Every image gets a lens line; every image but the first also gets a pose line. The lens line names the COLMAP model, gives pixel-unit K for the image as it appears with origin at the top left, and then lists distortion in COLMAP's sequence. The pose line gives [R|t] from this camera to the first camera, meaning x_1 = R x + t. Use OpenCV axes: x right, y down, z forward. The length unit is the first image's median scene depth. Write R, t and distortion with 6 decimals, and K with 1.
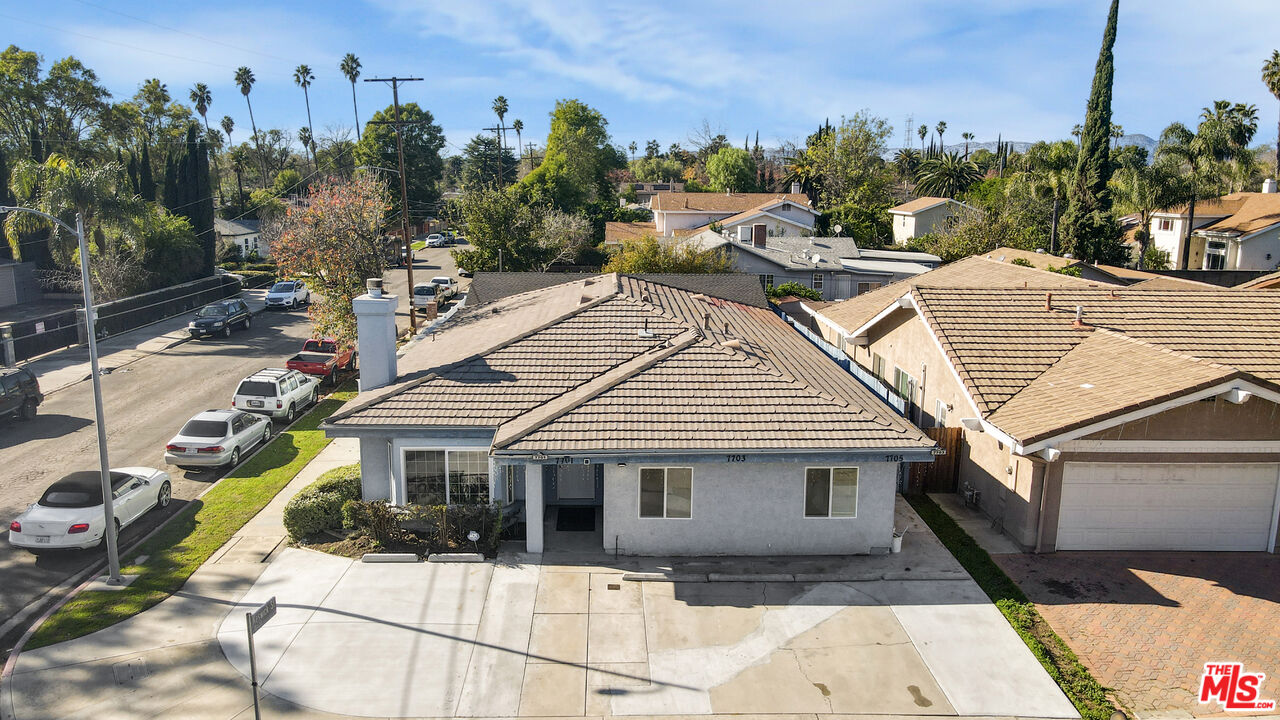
lens RADIAL K [[959.1, 0, 633.6], [0, 959.1, 363.2], [0, 0, 1]] dist [0.006576, 0.003874]
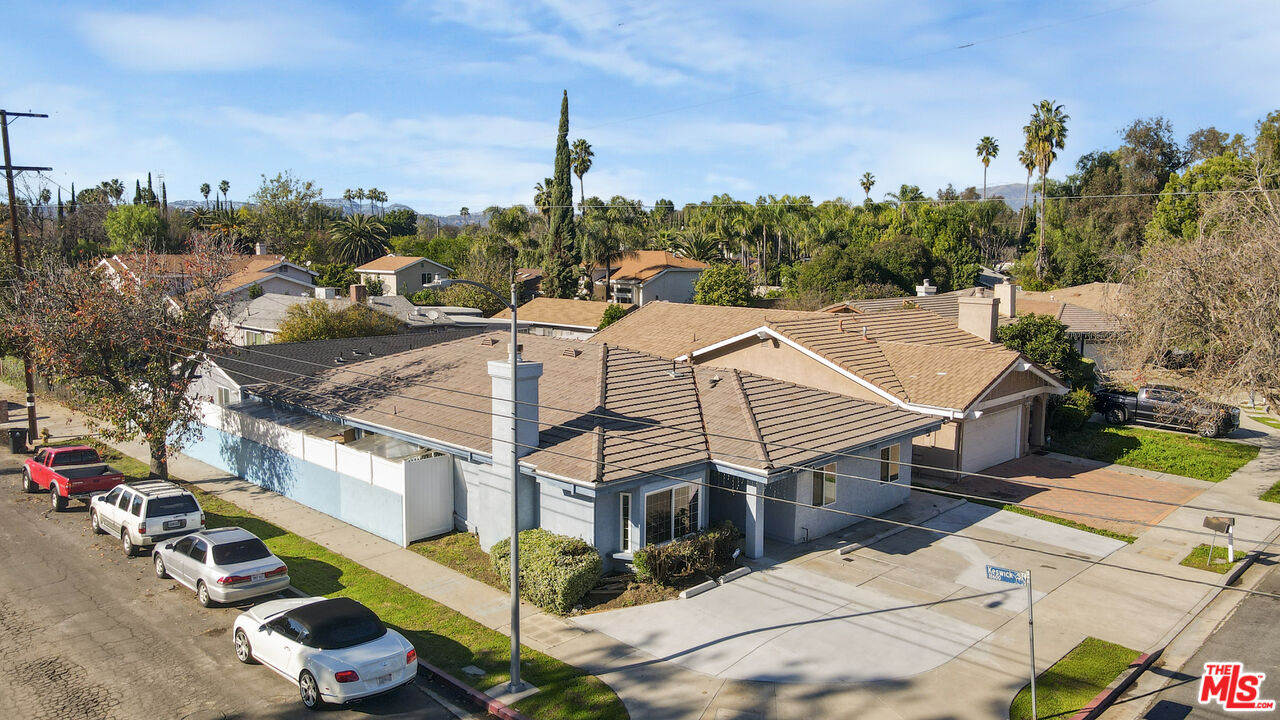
lens RADIAL K [[959.1, 0, 633.0], [0, 959.1, 362.1], [0, 0, 1]] dist [0.006576, 0.003874]
pose [[0.706477, -0.089080, 0.702107, -1.027375], [0.131485, 0.991297, -0.006533, -0.053557], [-0.695415, 0.096932, 0.712041, 0.249467]]
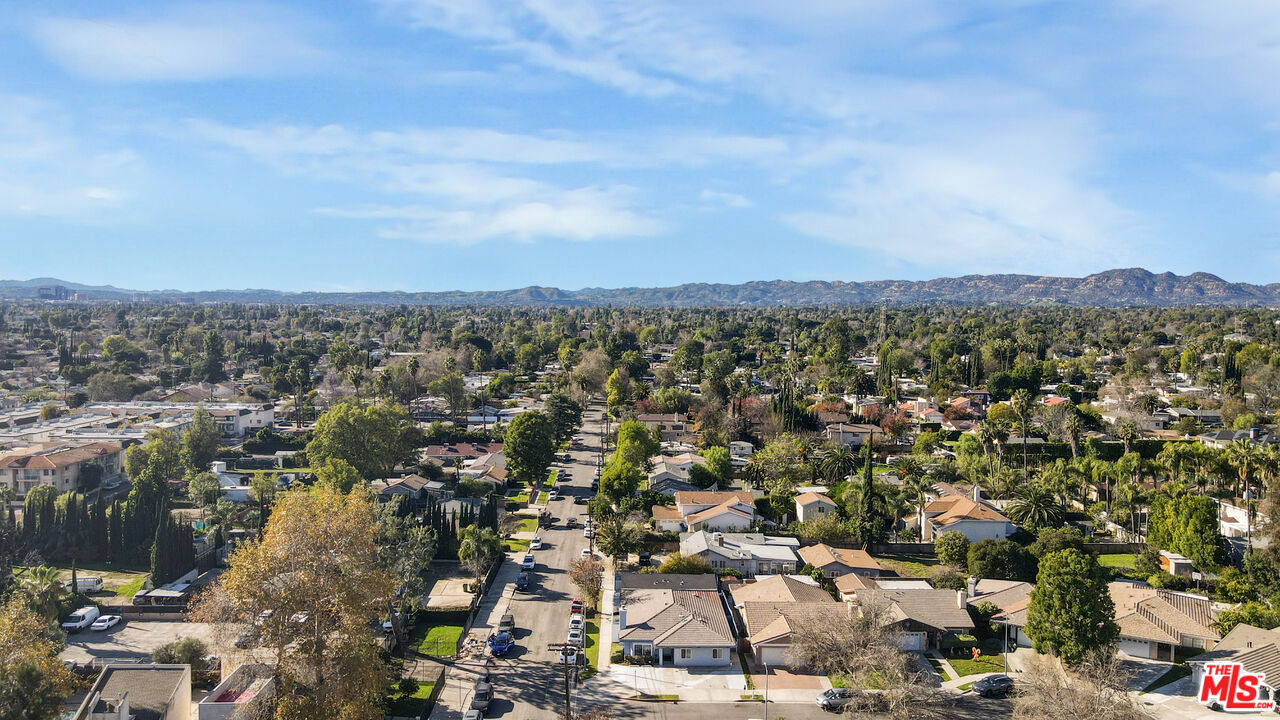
lens RADIAL K [[959.1, 0, 633.8], [0, 959.1, 361.9], [0, 0, 1]] dist [0.006576, 0.003874]
pose [[0.999917, -0.001361, -0.012780, -0.183742], [-0.000347, 0.991159, -0.132681, -0.752984], [0.012848, 0.132675, 0.991076, -4.433086]]
